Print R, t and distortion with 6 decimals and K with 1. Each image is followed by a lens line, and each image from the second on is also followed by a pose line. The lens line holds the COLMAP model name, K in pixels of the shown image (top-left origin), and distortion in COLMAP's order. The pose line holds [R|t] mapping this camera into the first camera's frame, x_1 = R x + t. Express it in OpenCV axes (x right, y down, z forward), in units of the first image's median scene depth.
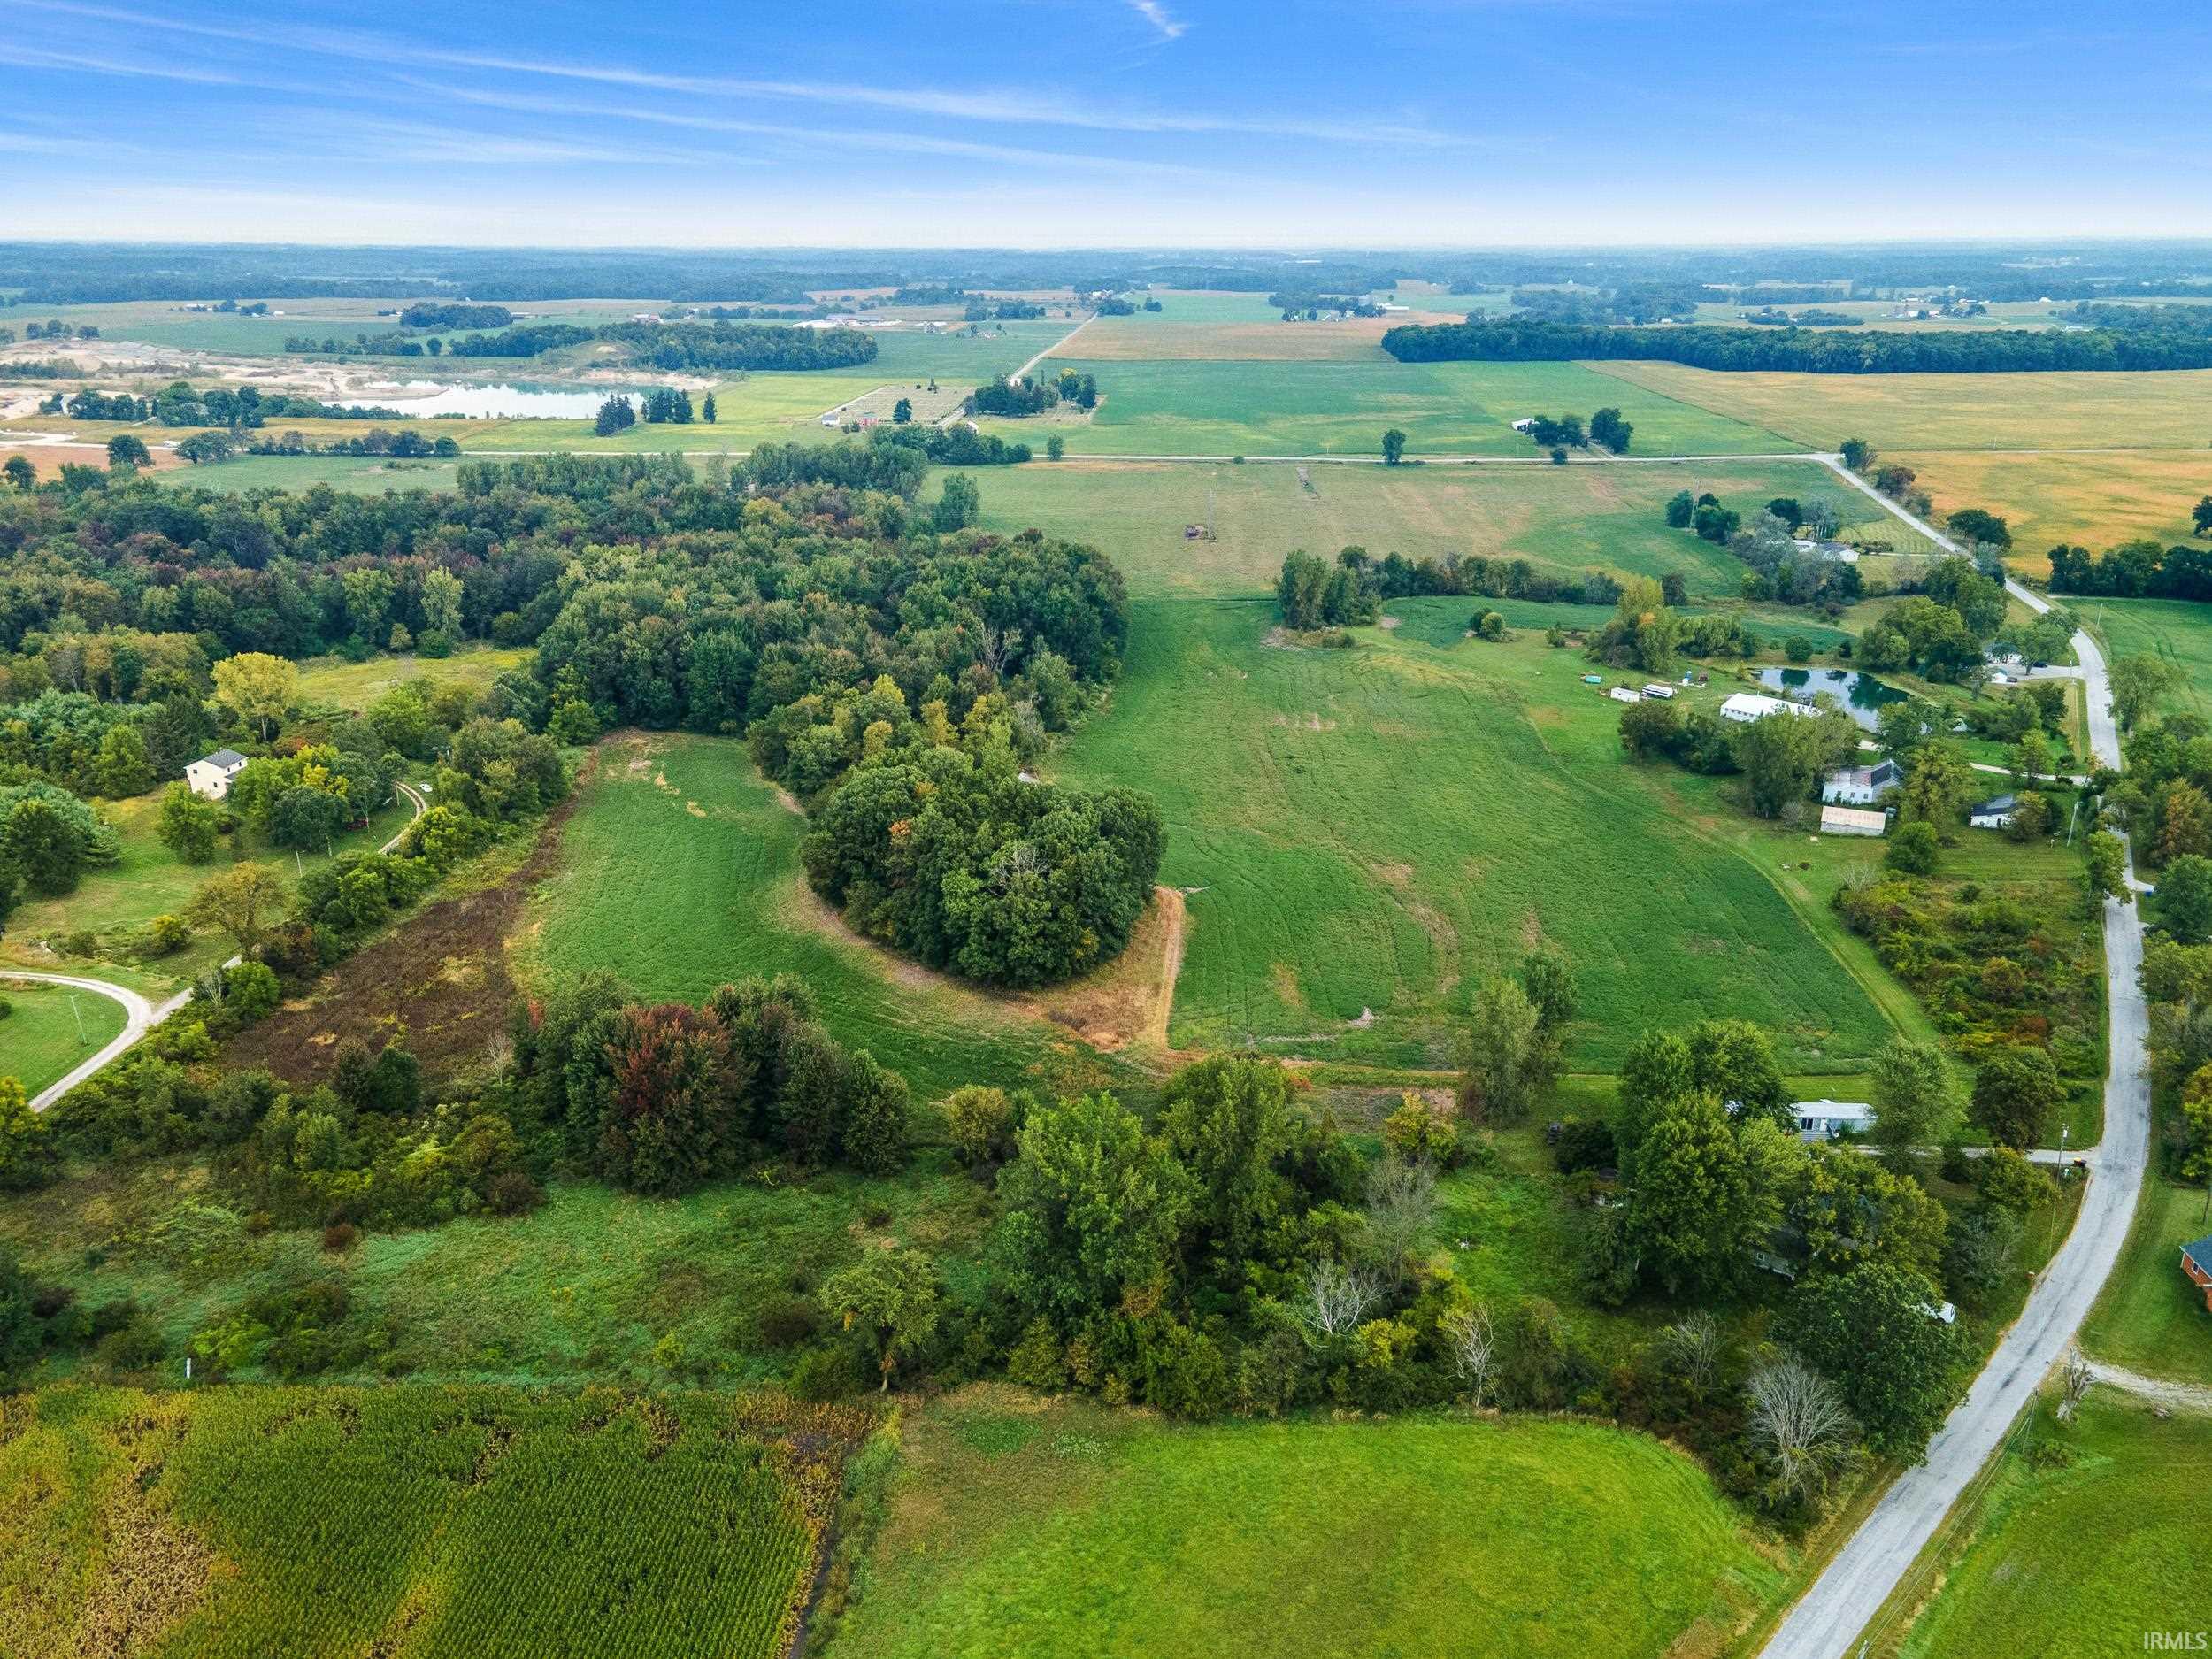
lens RADIAL K [[1584.5, 0, 1106.0], [0, 1584.5, 829.5], [0, 0, 1]] dist [0.005837, 0.068048]
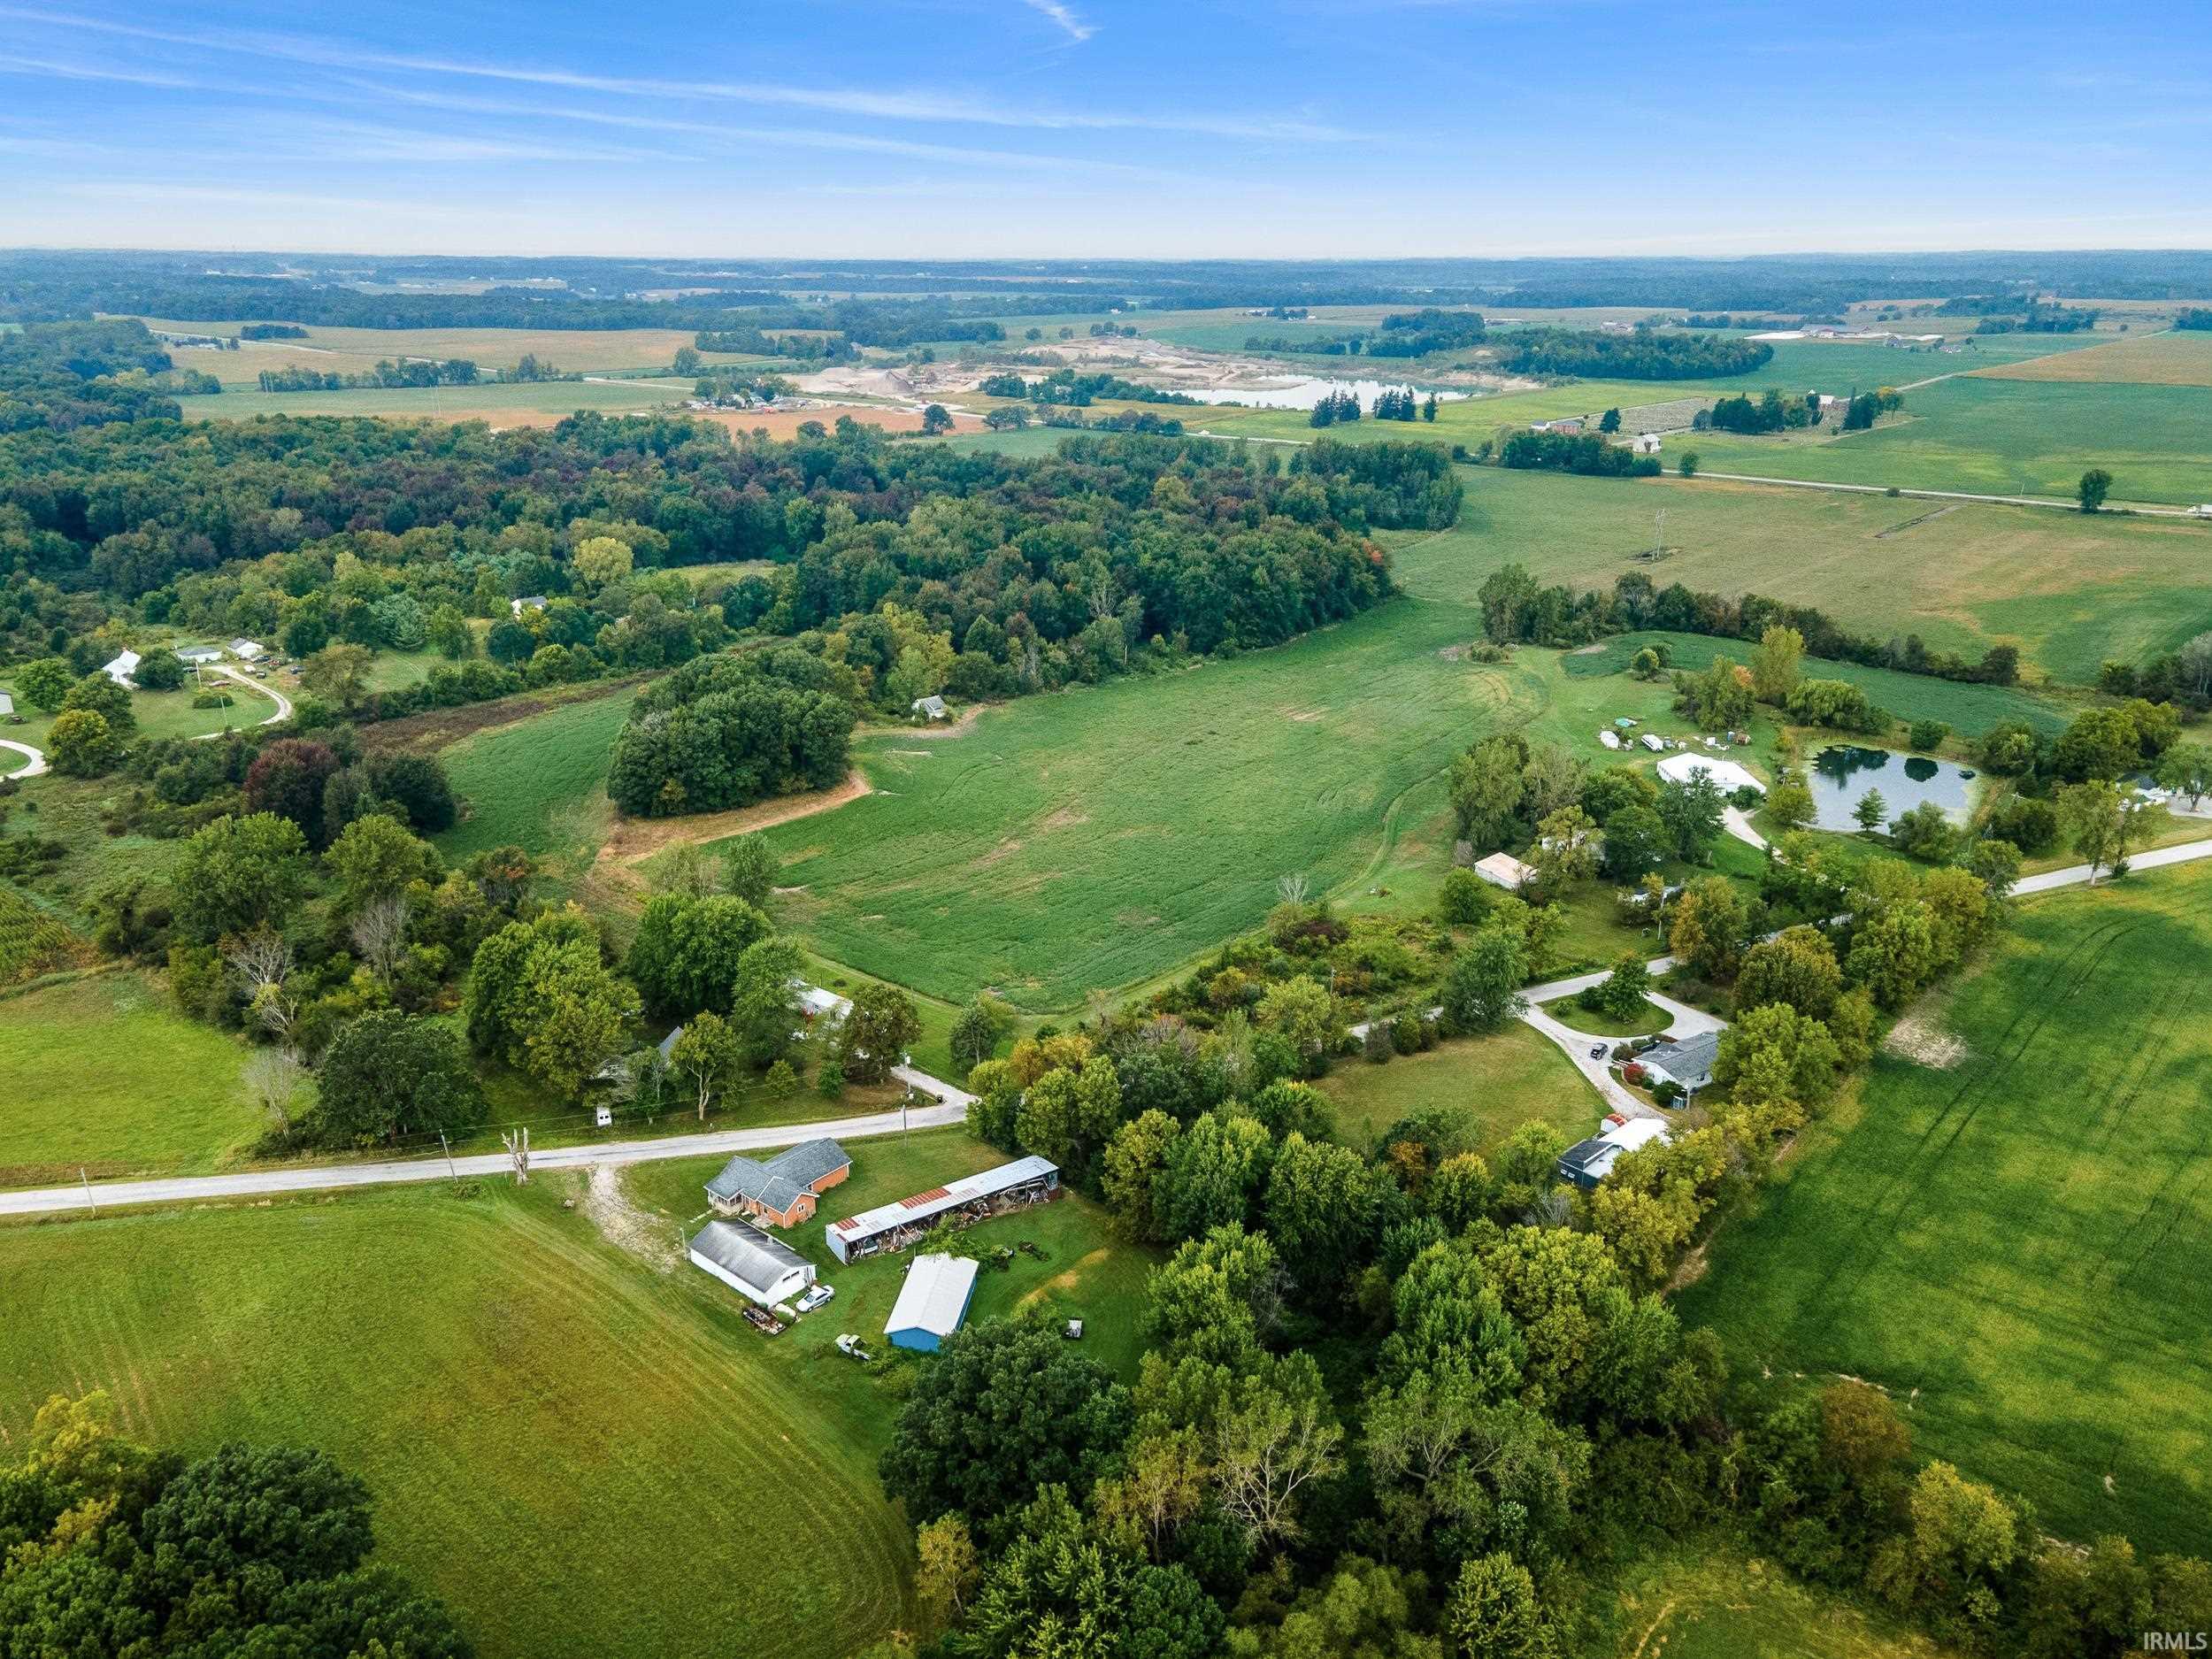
lens RADIAL K [[1590.2, 0, 1106.0], [0, 1590.2, 829.5], [0, 0, 1]] dist [0.006213, 0.059102]
pose [[0.807920, 0.202248, -0.553500, 0.260361], [-0.205553, 0.976987, 0.056953, -0.011318], [0.552281, 0.067760, 0.830900, 0.032967]]
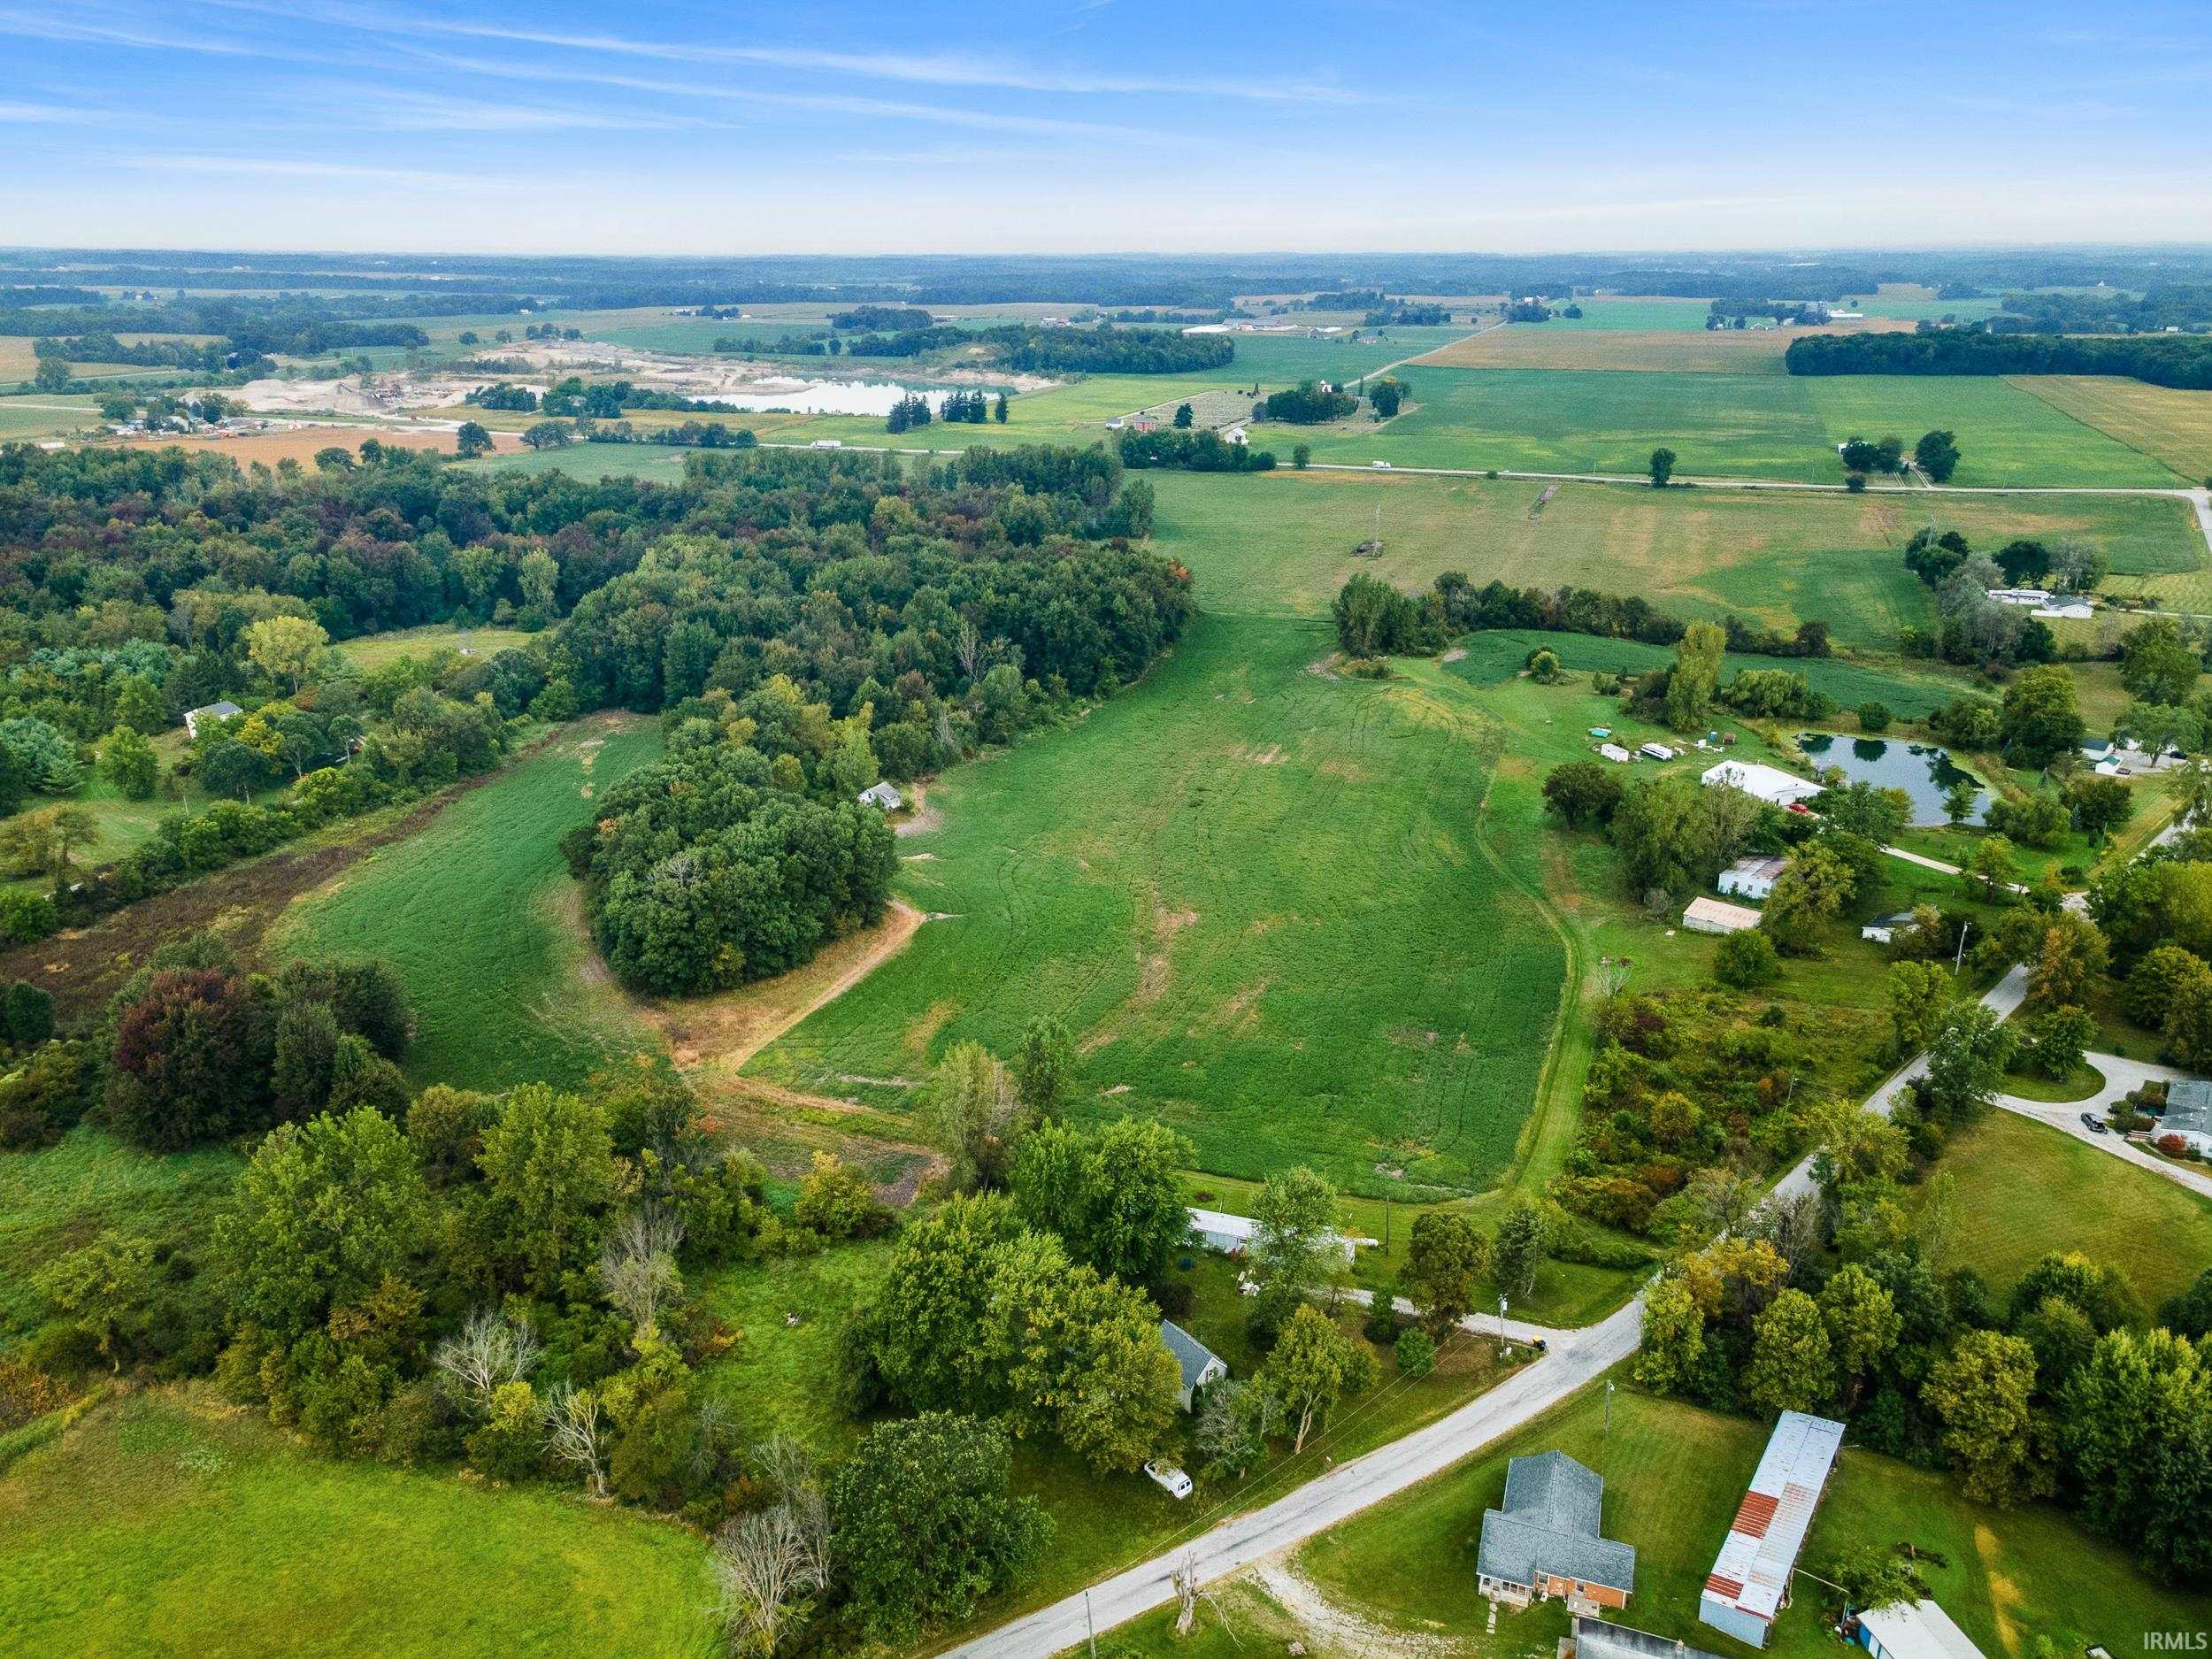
lens RADIAL K [[1590.2, 0, 1106.0], [0, 1590.2, 829.5], [0, 0, 1]] dist [0.006213, 0.059102]
pose [[0.963908, 0.090999, -0.250202, 0.118837], [-0.091959, 0.995732, 0.007876, -0.009585], [0.249850, 0.015416, 0.968162, 0.027271]]
